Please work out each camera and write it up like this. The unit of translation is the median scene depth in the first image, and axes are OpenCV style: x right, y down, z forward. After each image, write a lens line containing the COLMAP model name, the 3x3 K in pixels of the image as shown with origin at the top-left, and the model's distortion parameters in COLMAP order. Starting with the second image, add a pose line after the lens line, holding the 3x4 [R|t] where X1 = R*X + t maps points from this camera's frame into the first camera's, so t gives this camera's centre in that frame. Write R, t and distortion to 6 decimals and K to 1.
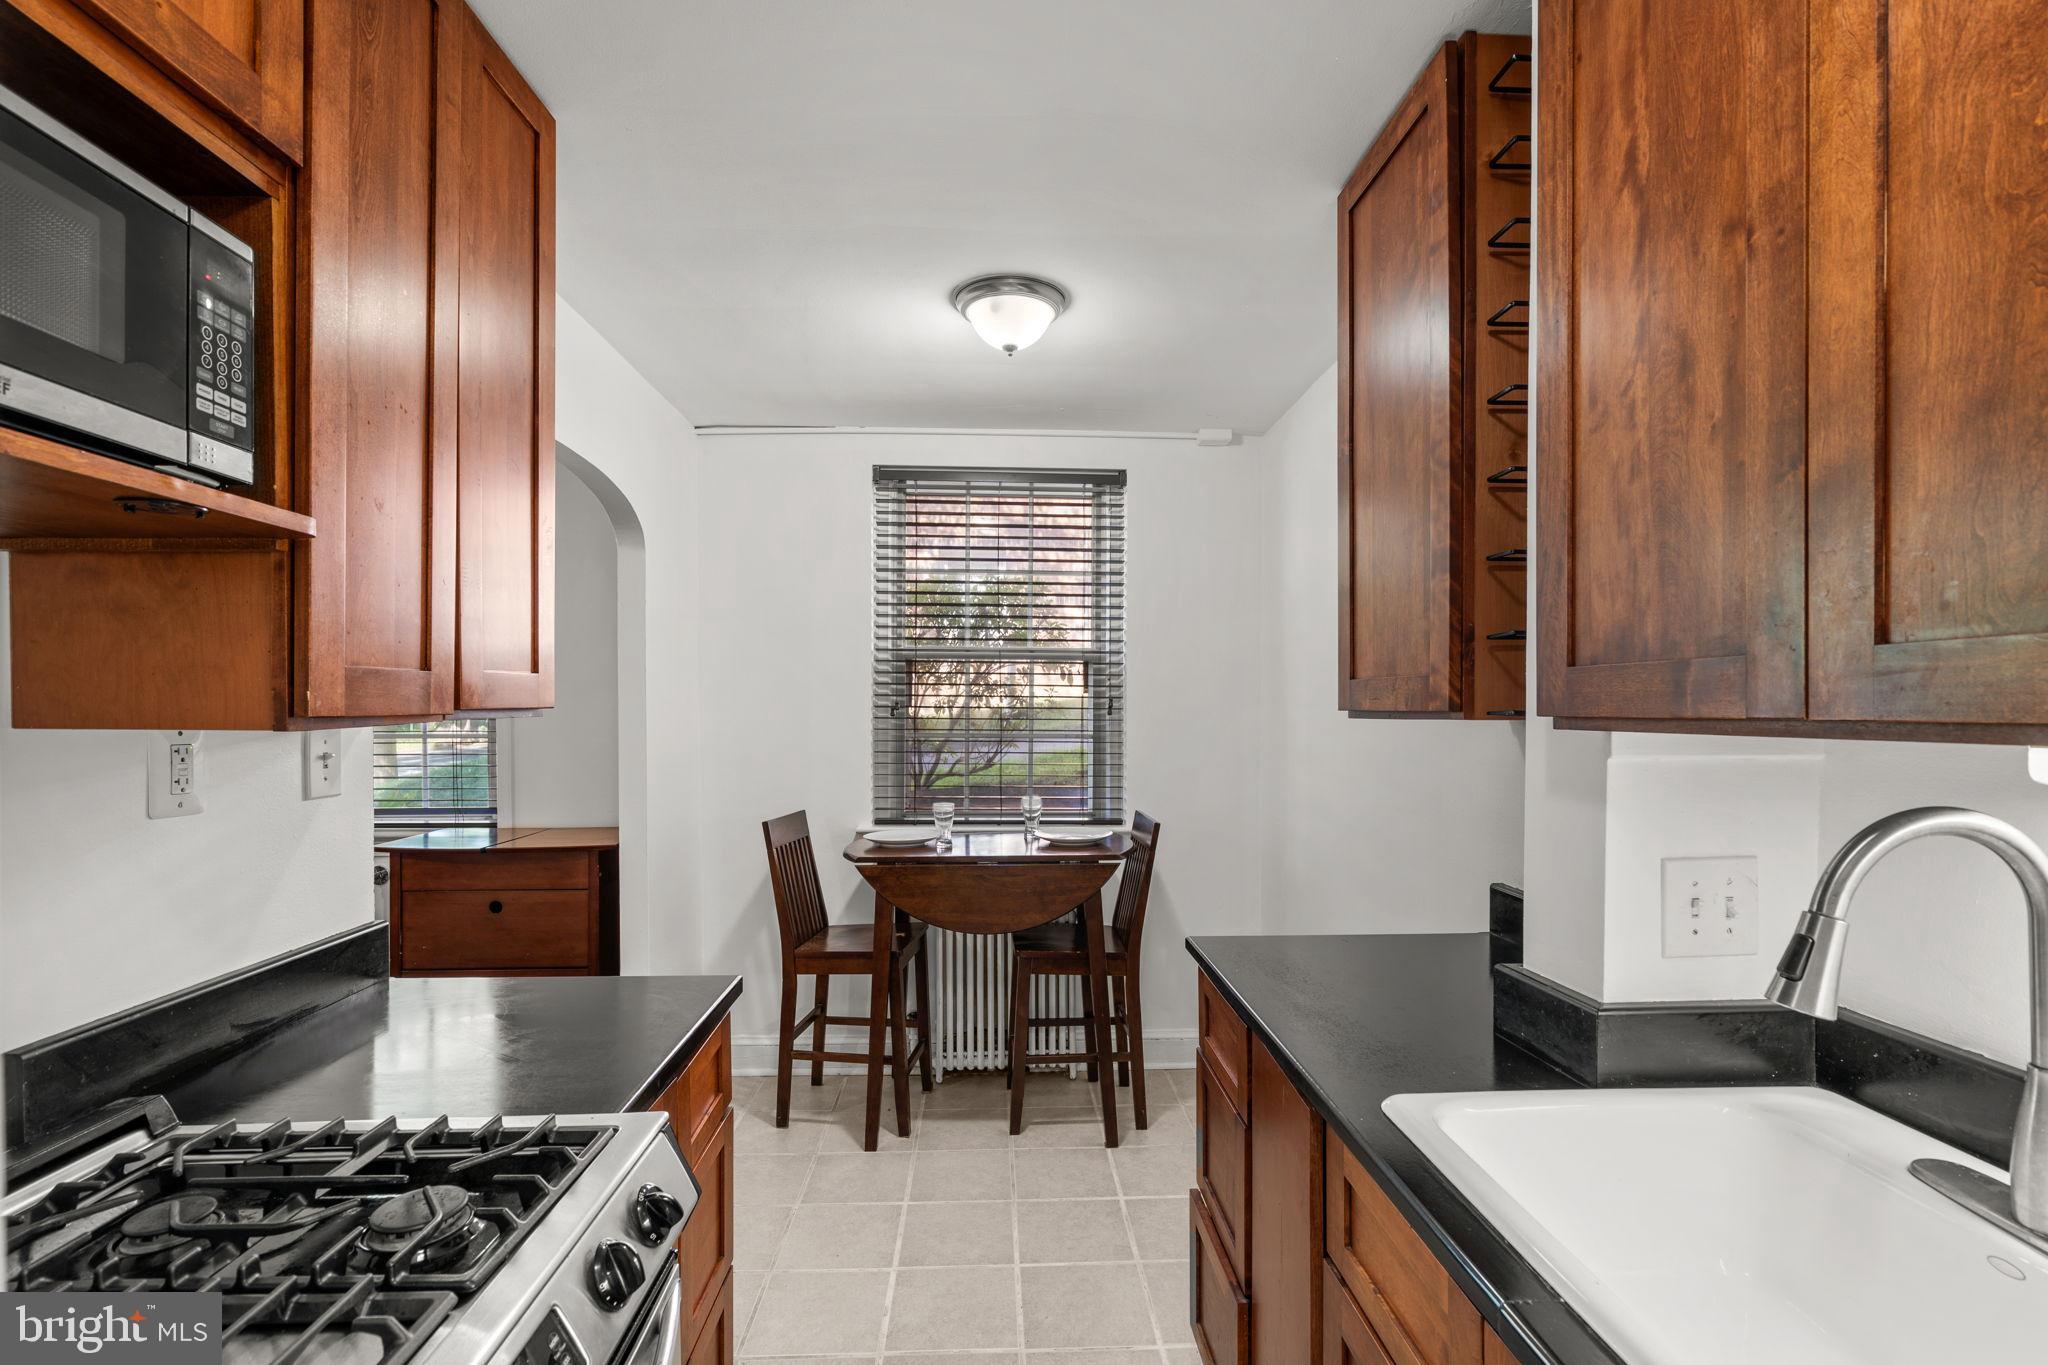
lens RADIAL K [[928.2, 0, 1021.9], [0, 928.2, 704.9], [0, 0, 1]] dist [-0.004632, 0.000281]
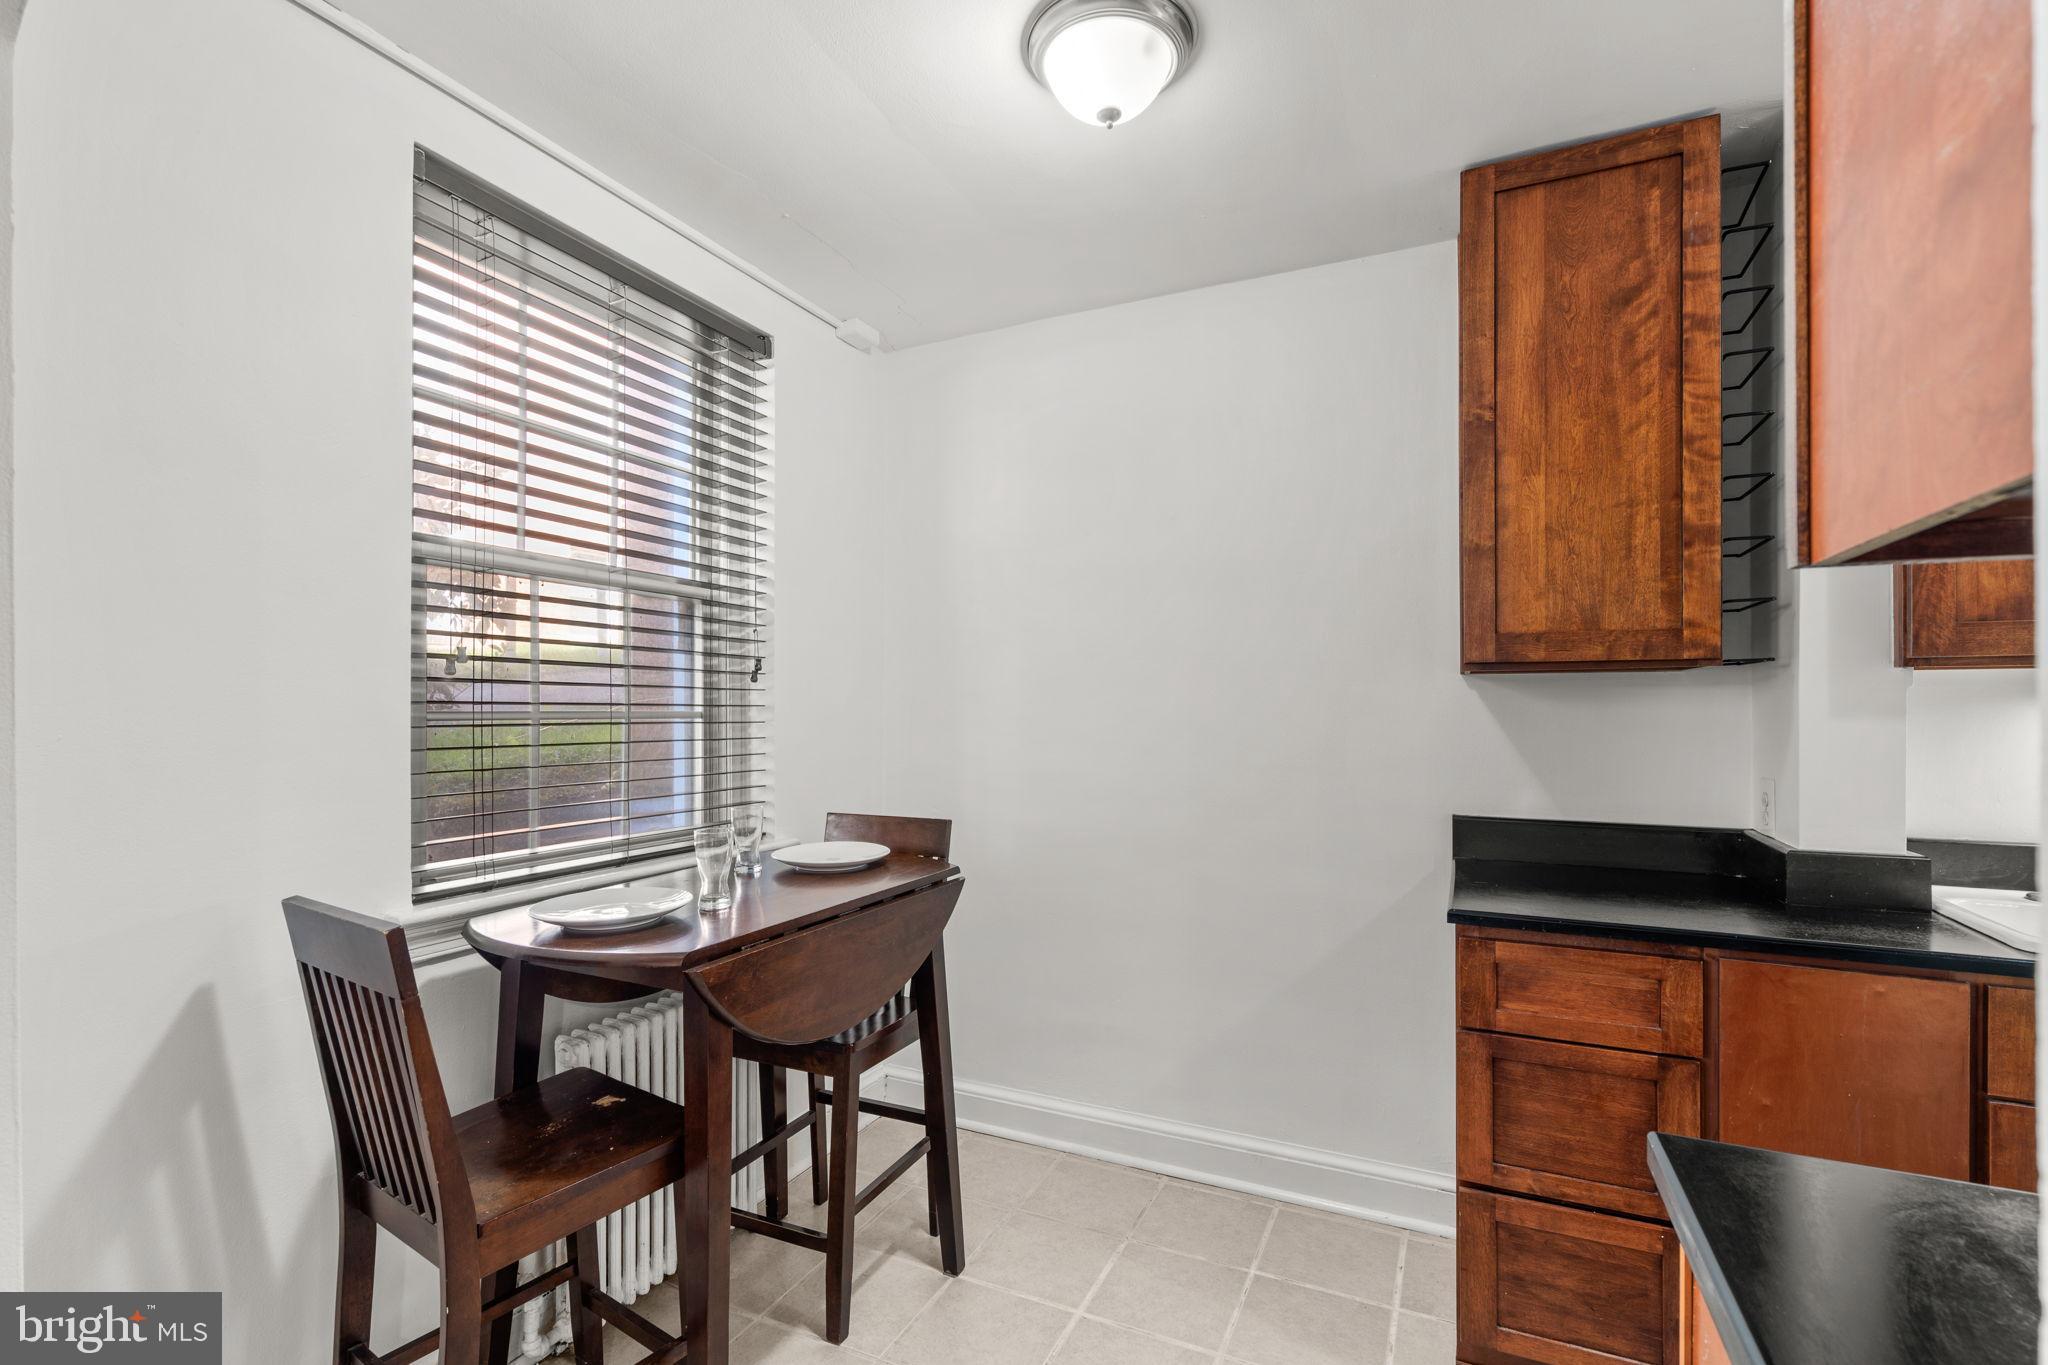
lens RADIAL K [[934.7, 0, 1018.7], [0, 934.7, 704.6], [0, 0, 1]] dist [-0.005310, 0.002117]
pose [[0.466000, 0.002636, 0.884781, -0.735561], [-0.001805, 0.999996, -0.002028, 0.049726], [-0.884783, -0.000652, 0.466003, 0.859942]]
